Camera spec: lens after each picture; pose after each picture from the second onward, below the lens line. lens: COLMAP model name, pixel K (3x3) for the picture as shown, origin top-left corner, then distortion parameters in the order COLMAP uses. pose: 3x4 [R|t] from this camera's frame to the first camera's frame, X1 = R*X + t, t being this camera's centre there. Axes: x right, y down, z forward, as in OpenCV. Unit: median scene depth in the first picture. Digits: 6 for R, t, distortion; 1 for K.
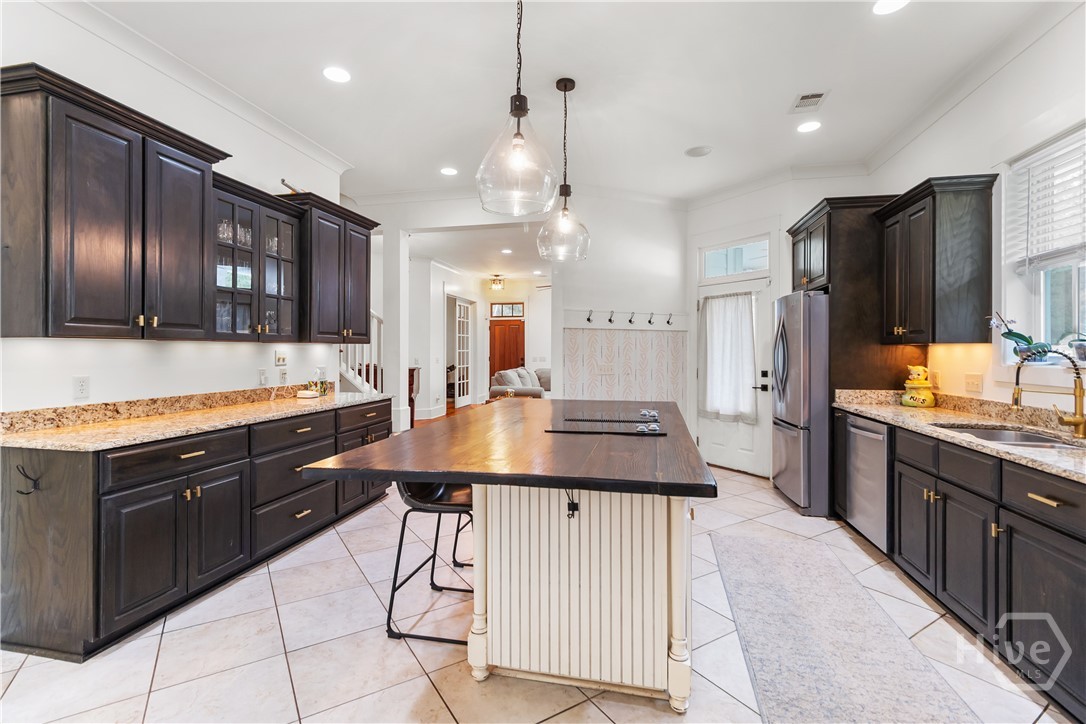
lens RADIAL K [[503.4, 0, 537.7], [0, 503.4, 350.3], [0, 0, 1]] dist [-0.001515, 0.001851]
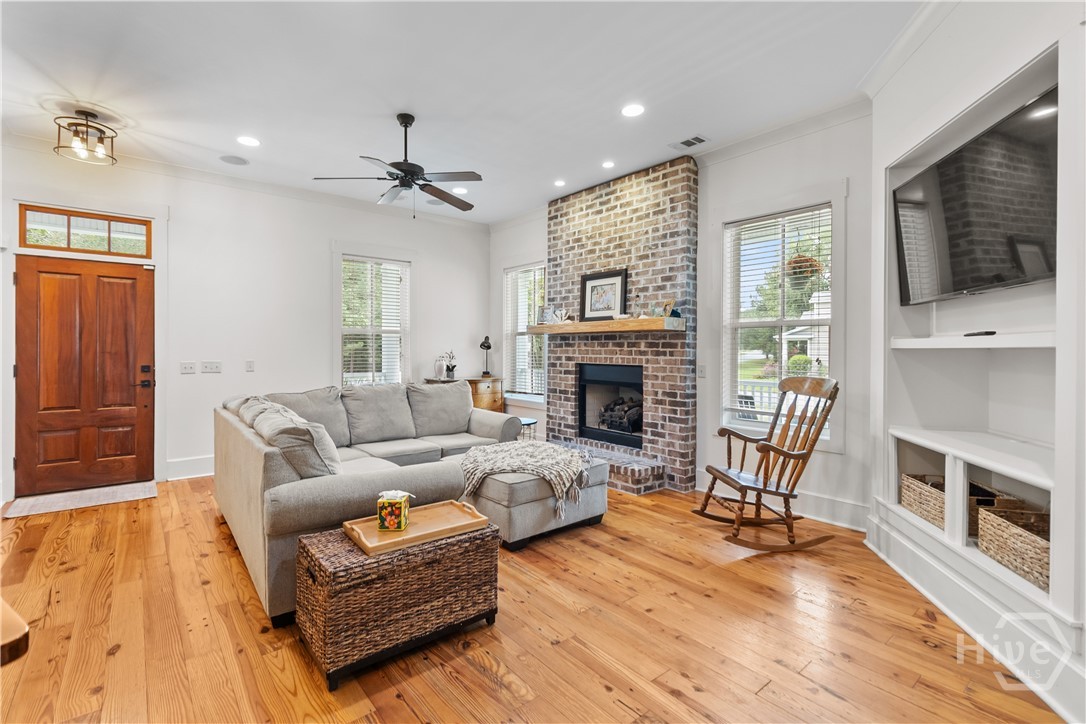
lens RADIAL K [[503.4, 0, 539.4], [0, 503.4, 347.5], [0, 0, 1]] dist [-0.001515, 0.001851]
pose [[0.611494, 0.002208, 0.791246, -0.507528], [-0.001734, 0.999997, -0.001450, 0.004335], [-0.791247, -0.000486, 0.611496, 1.812759]]
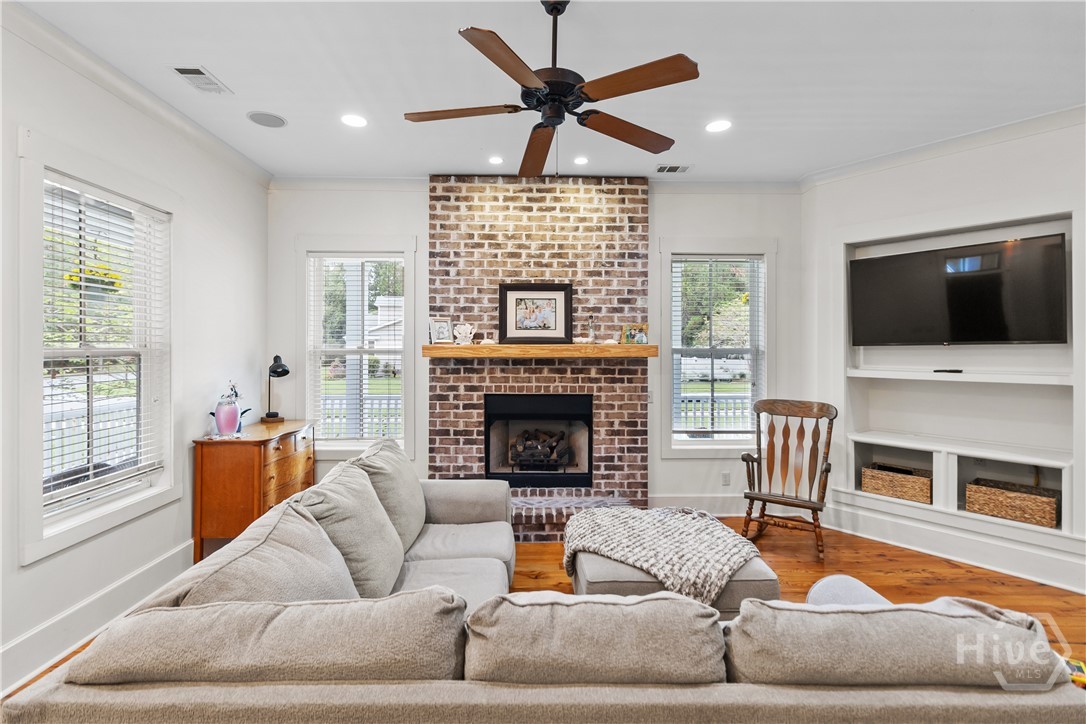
lens RADIAL K [[503.4, 0, 539.7], [0, 503.4, 344.0], [0, 0, 1]] dist [-0.001515, 0.001851]
pose [[-0.247599, 0.002351, 0.968860, -0.415720], [-0.002307, 0.999993, -0.003016, -0.065686], [-0.968860, -0.002982, -0.247592, 2.829725]]
